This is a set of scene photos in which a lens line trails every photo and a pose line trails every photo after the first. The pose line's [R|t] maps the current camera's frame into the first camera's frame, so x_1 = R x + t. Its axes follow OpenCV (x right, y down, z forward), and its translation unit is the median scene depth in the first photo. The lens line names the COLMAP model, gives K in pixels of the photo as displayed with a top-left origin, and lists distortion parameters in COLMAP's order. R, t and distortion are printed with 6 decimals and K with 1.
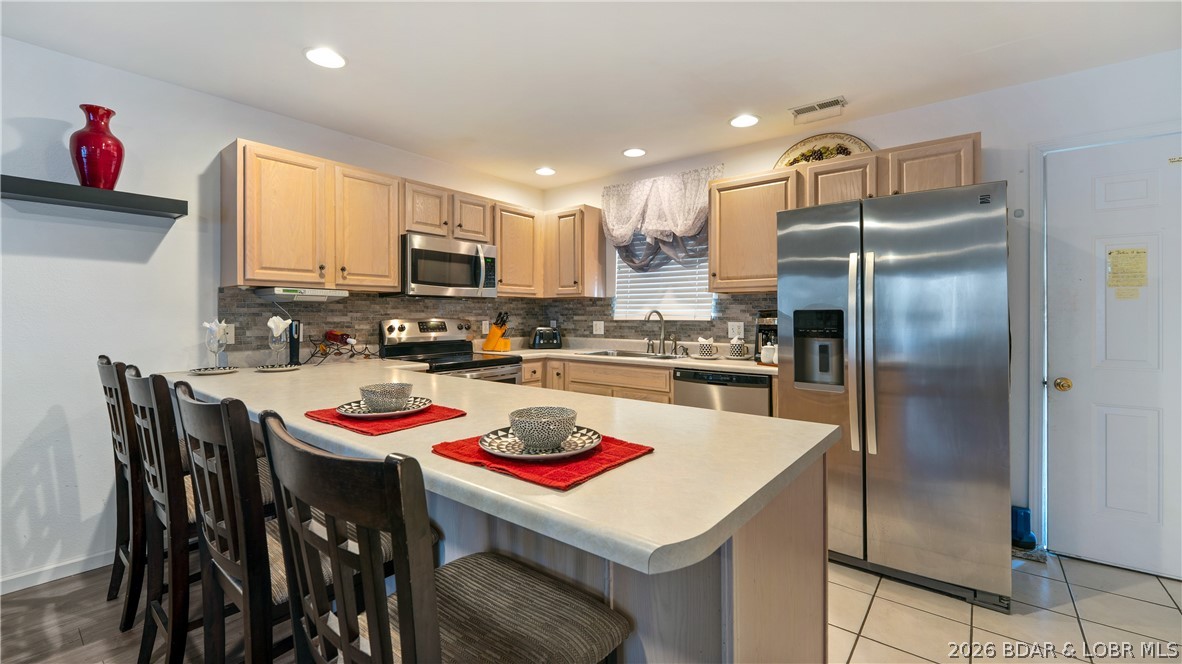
lens RADIAL K [[486.2, 0, 589.3], [0, 486.2, 315.2], [0, 0, 1]] dist [-0.000613, -0.000047]
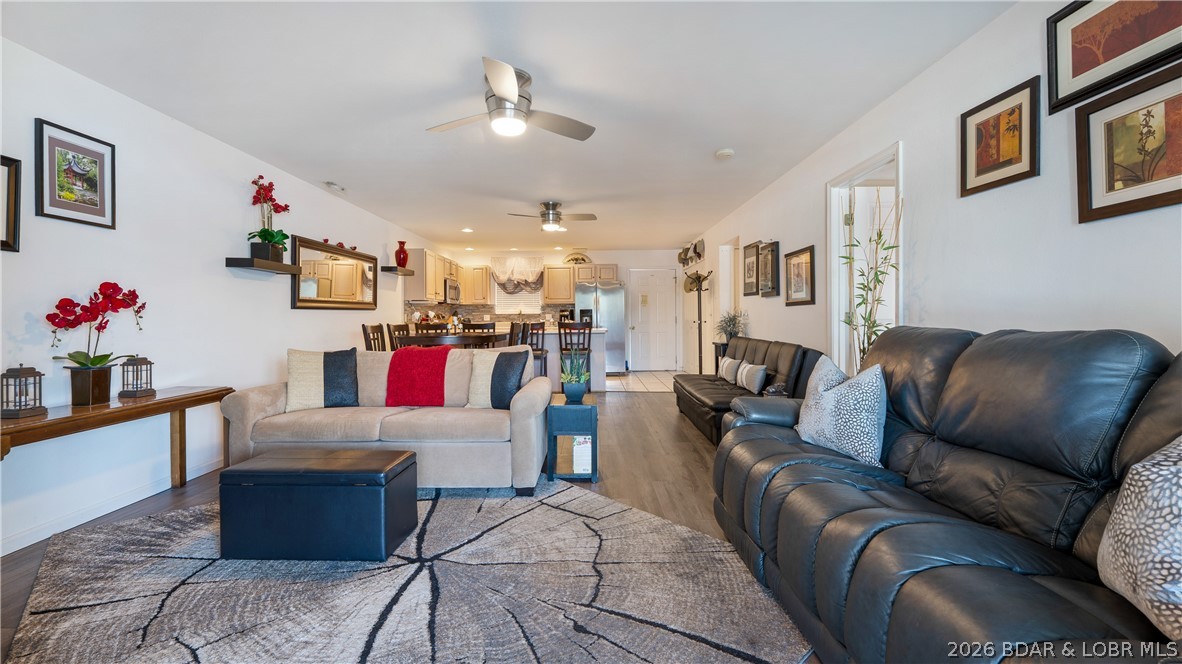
lens RADIAL K [[486.2, 0, 589.3], [0, 486.2, 315.2], [0, 0, 1]] dist [-0.000613, -0.000047]
pose [[0.782138, -0.006390, 0.623072, -1.196437], [0.009836, 0.999949, -0.002091, 0.026883], [-0.623027, 0.007764, 0.782162, -1.261359]]
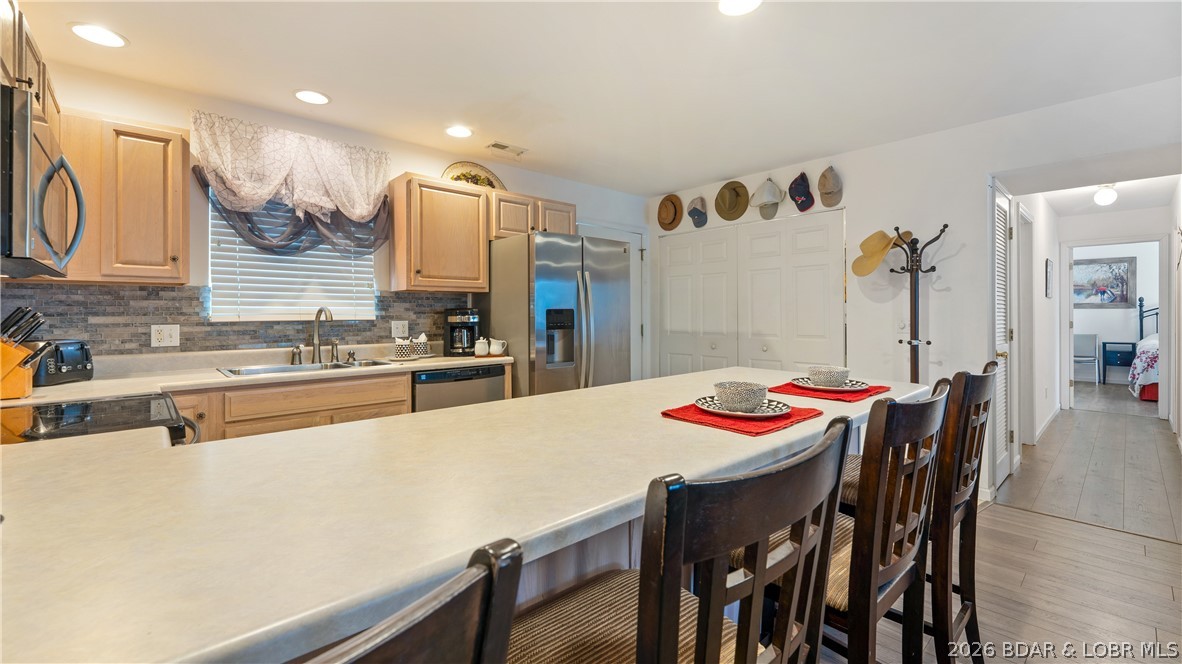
lens RADIAL K [[486.2, 0, 589.3], [0, 486.2, 315.2], [0, 0, 1]] dist [-0.000613, -0.000047]
pose [[0.158210, -0.005461, 0.987390, -0.572454], [0.004294, 0.999979, 0.004843, -0.000137], [-0.987396, 0.003474, 0.158230, 0.454867]]
